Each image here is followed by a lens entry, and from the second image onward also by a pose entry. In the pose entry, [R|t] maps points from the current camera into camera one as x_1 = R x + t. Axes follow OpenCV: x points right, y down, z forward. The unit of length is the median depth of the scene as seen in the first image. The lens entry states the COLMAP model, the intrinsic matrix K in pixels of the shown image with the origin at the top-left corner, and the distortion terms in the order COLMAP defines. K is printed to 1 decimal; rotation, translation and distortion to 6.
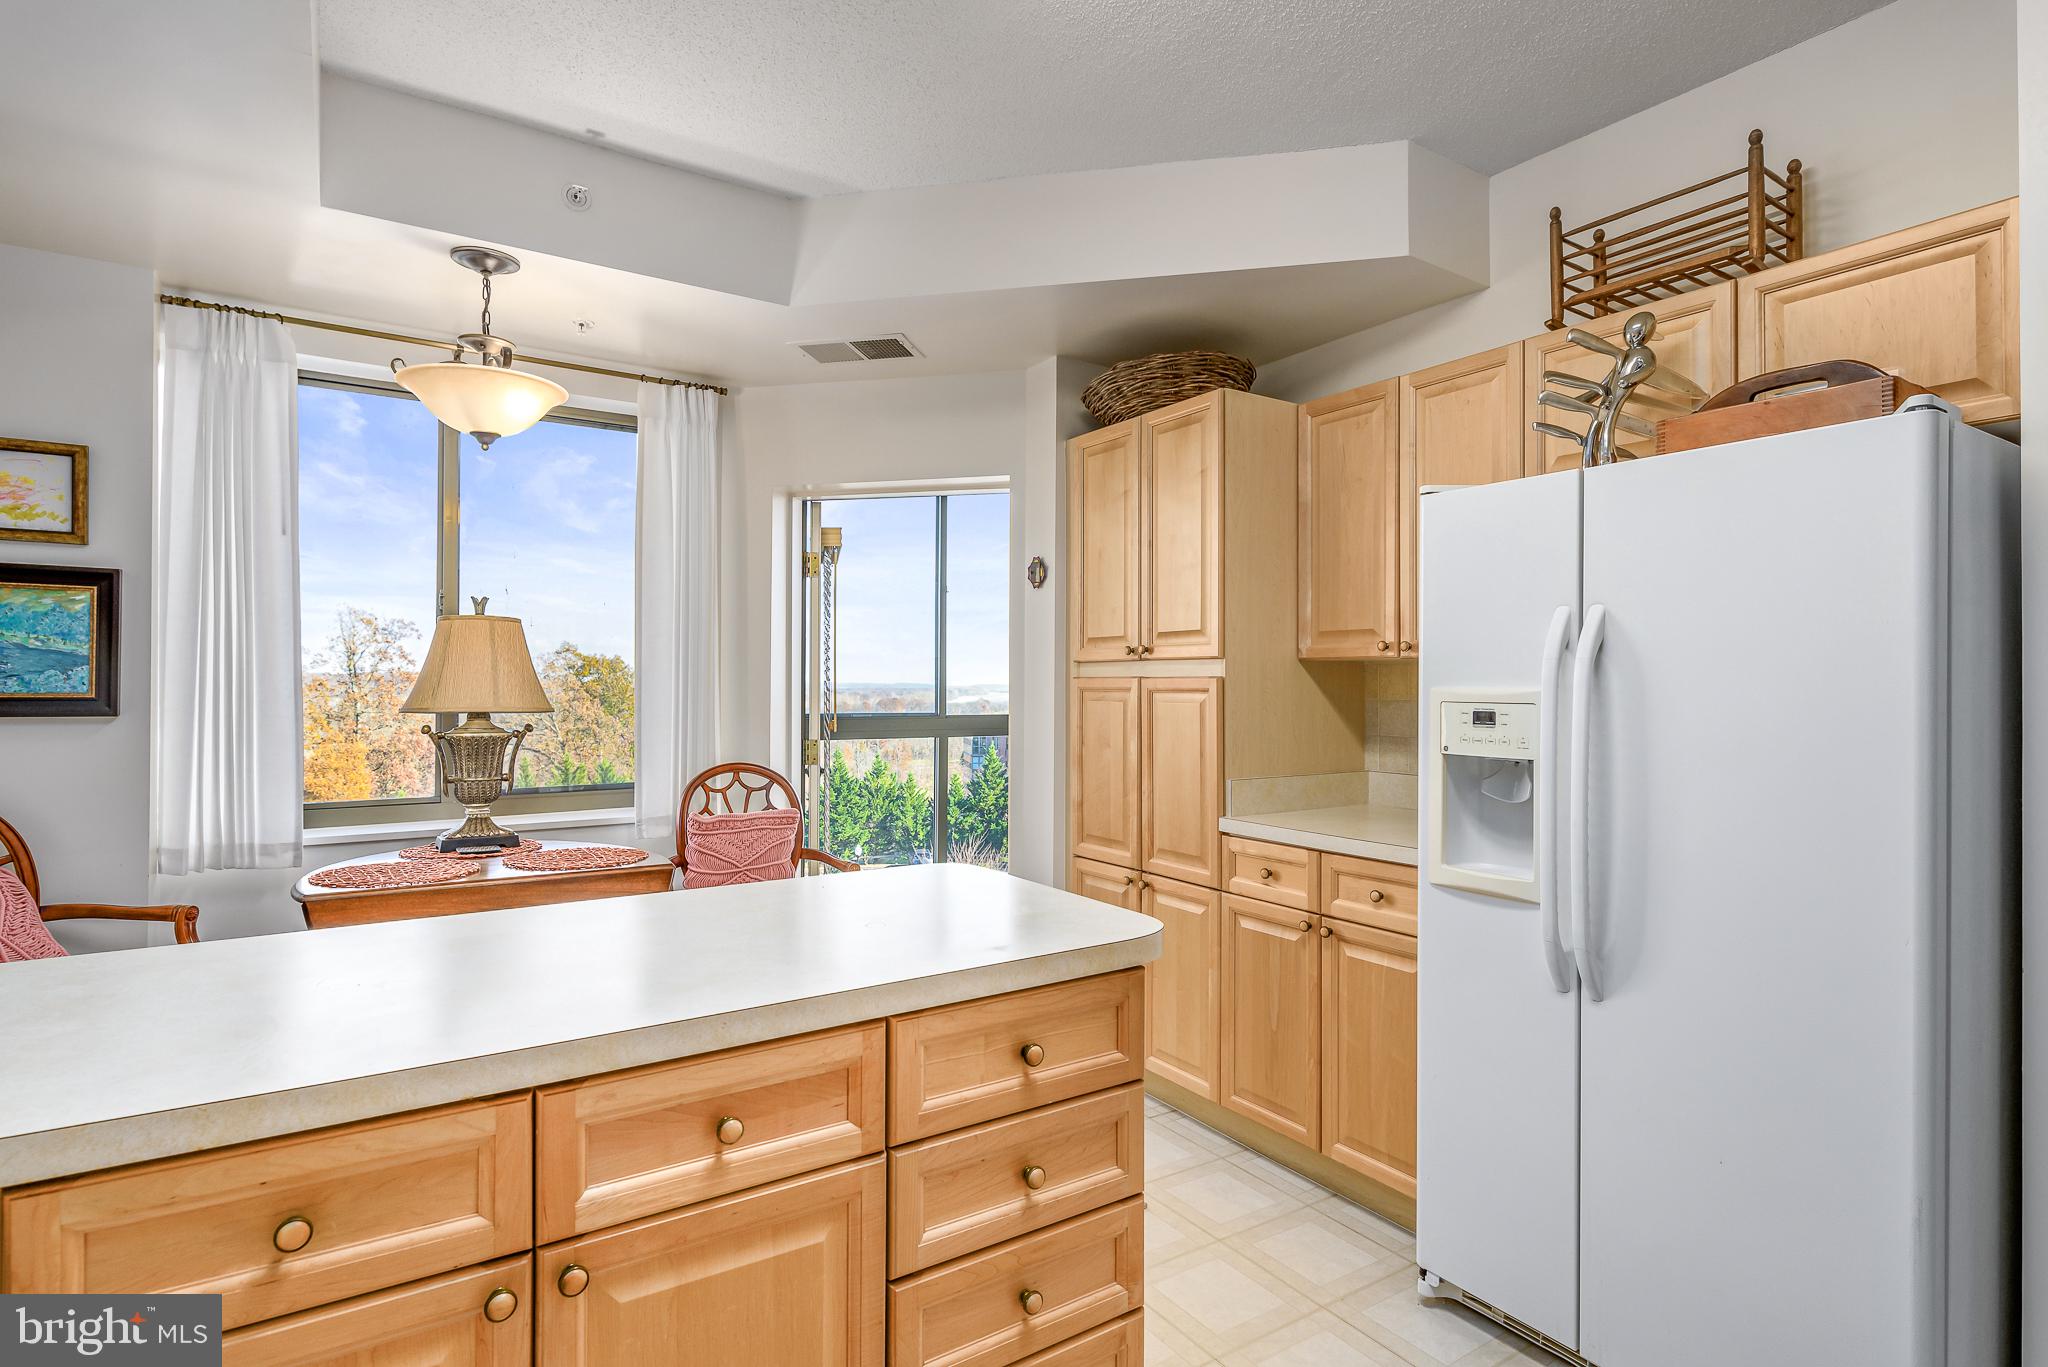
lens RADIAL K [[1020.7, 0, 1028.5], [0, 1020.7, 676.4], [0, 0, 1]] dist [0.000863, 0.000272]
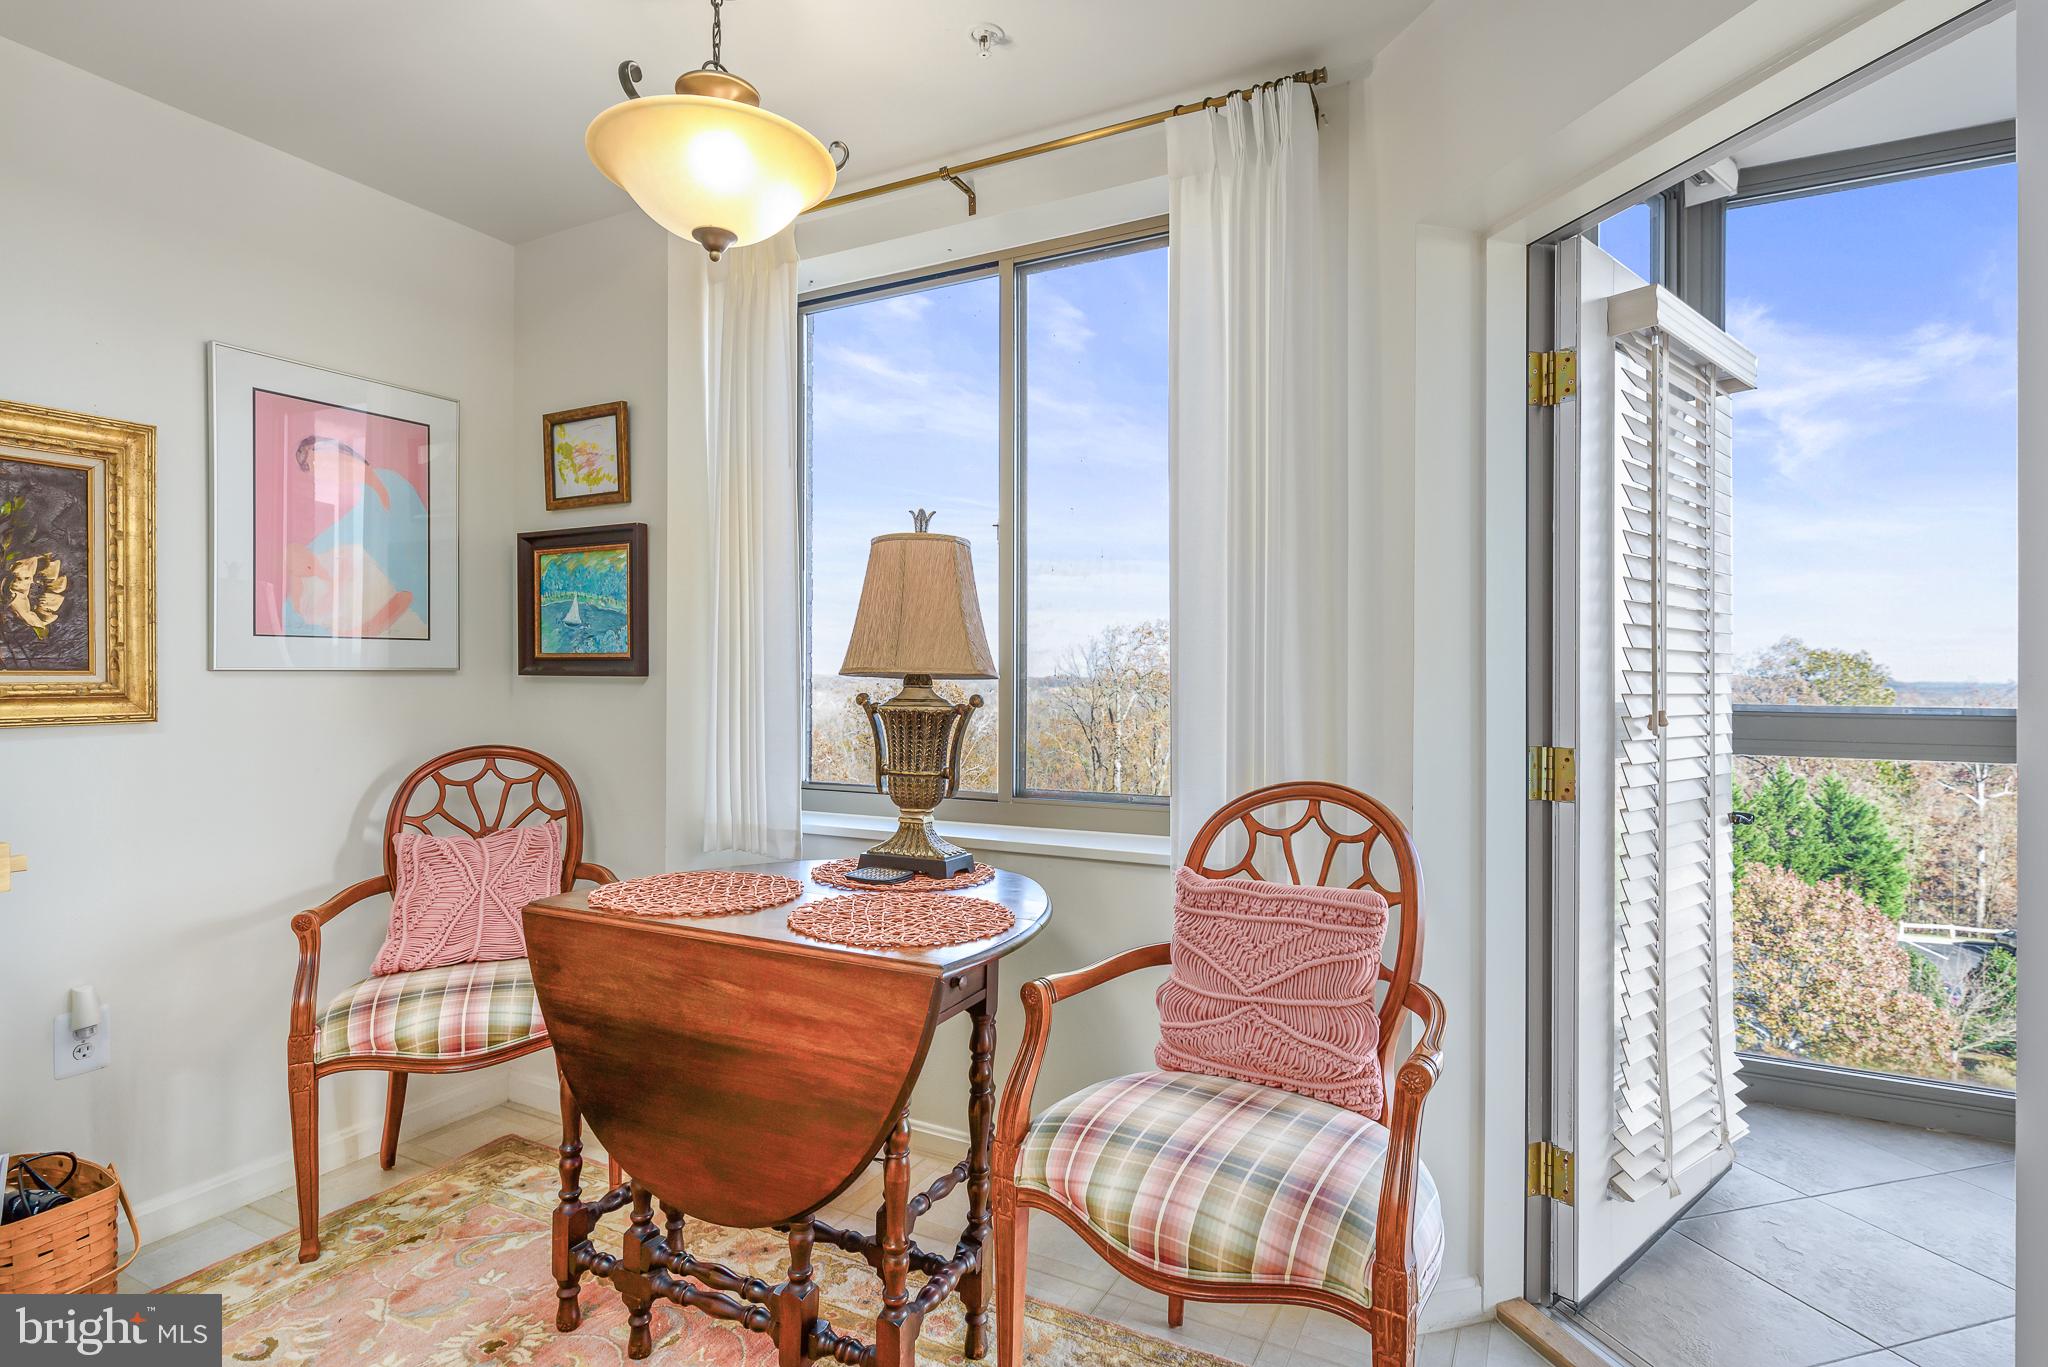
lens RADIAL K [[1020.7, 0, 1028.5], [0, 1020.7, 676.4], [0, 0, 1]] dist [0.000863, 0.000272]
pose [[0.481678, -0.006567, -0.876324, 0.119146], [0.006555, 0.999971, -0.003891, 0.043179], [0.876324, -0.003870, 0.481707, 0.824157]]
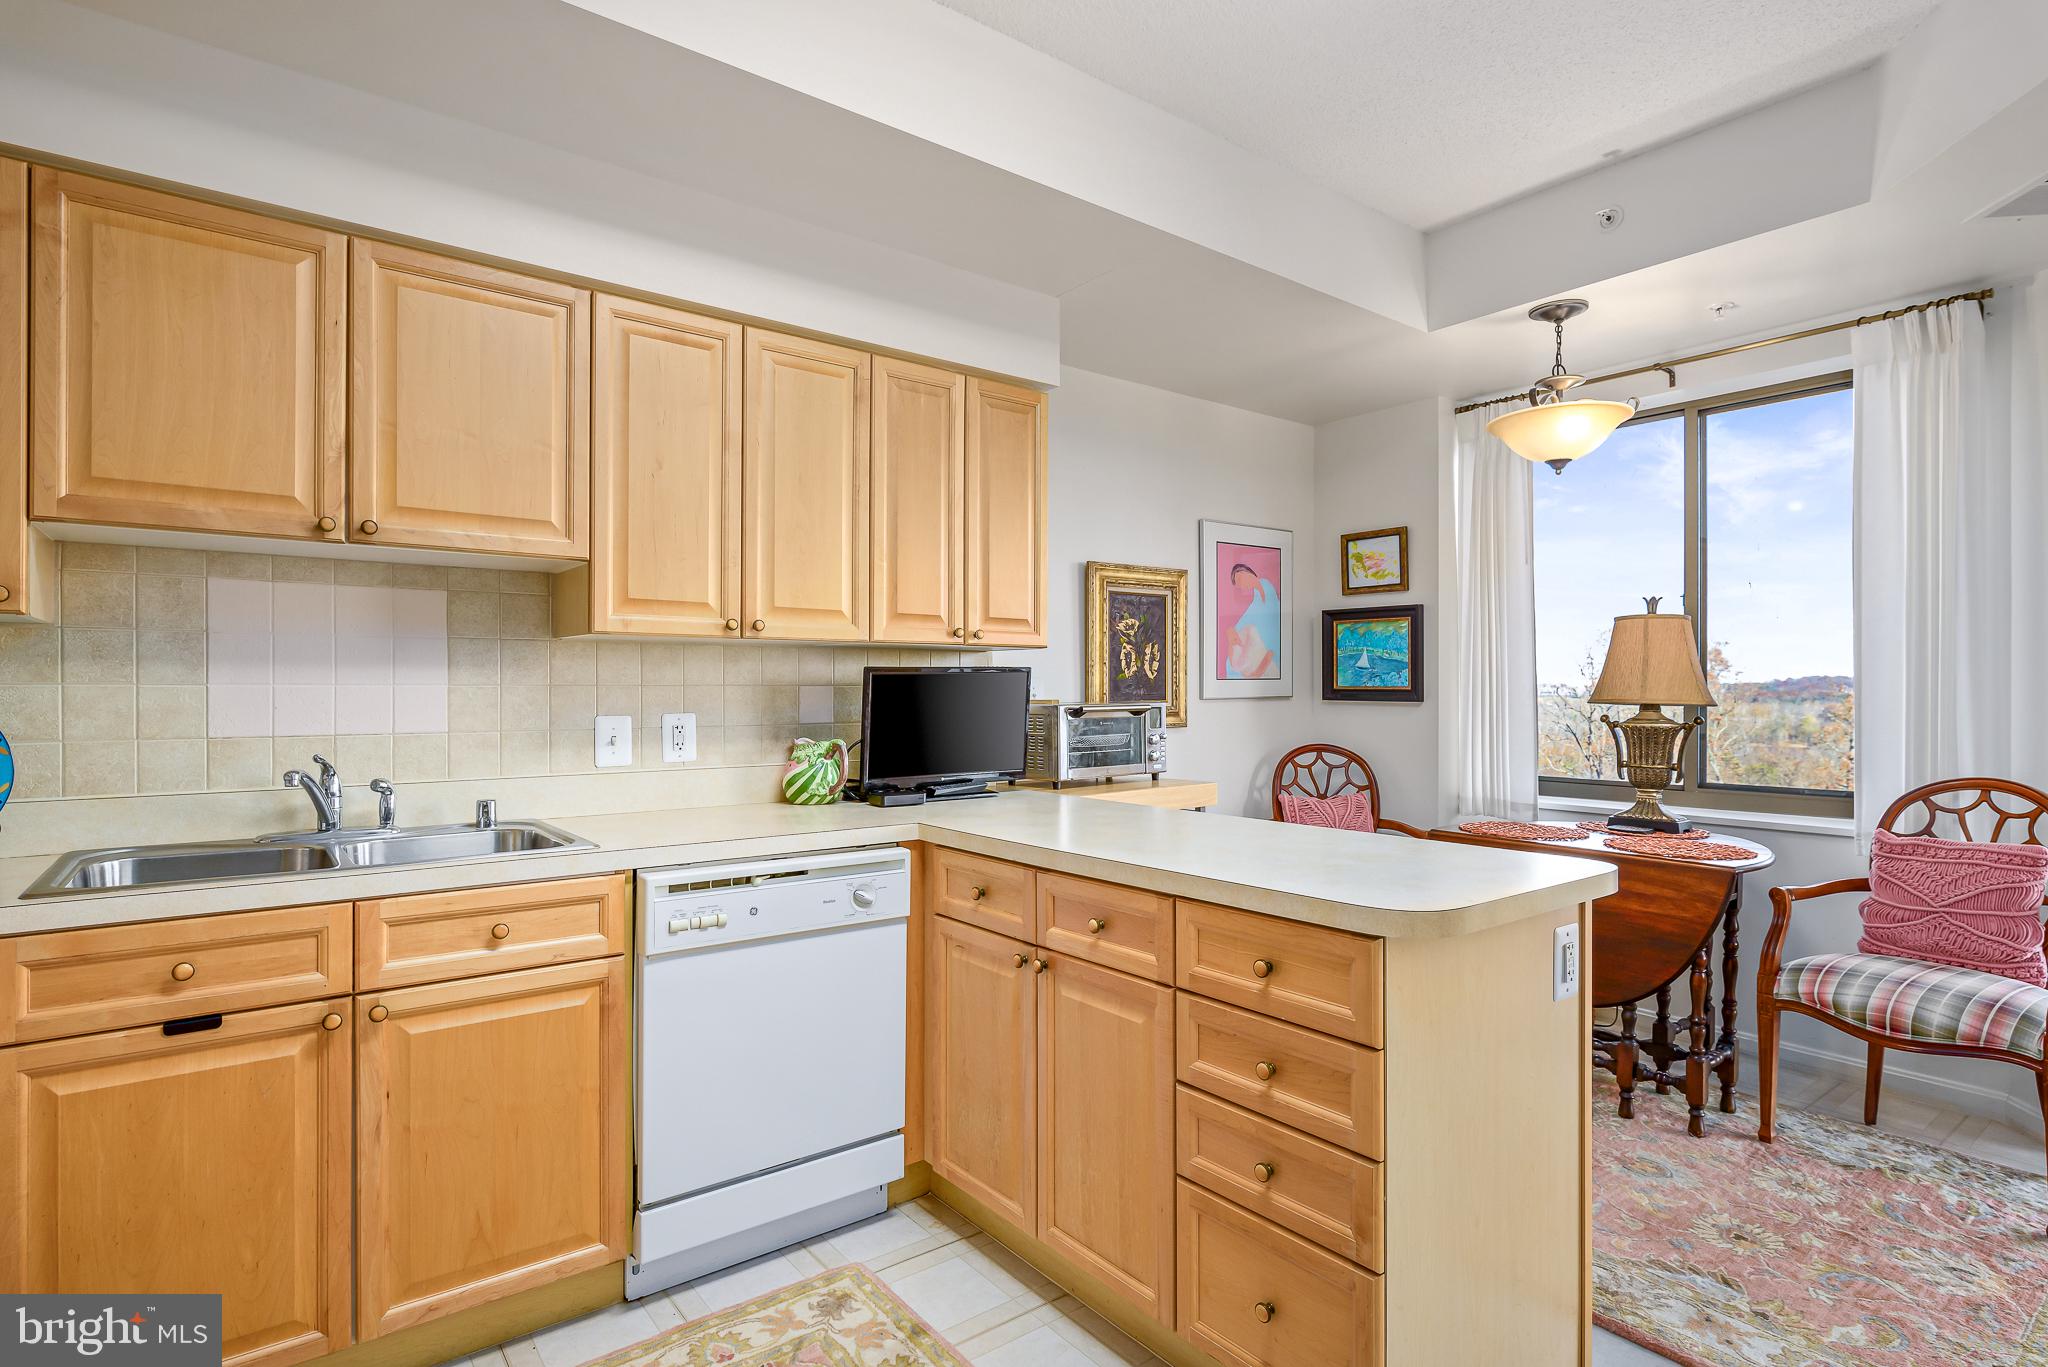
lens RADIAL K [[1037.4, 0, 1033.6], [0, 1037.4, 690.0], [0, 0, 1]] dist [0.000600, -0.000475]
pose [[0.081429, -0.002798, -0.996675, 0.563150], [0.007218, 0.999971, -0.002217, 0.019897], [0.996653, -0.007014, 0.081447, 0.295803]]
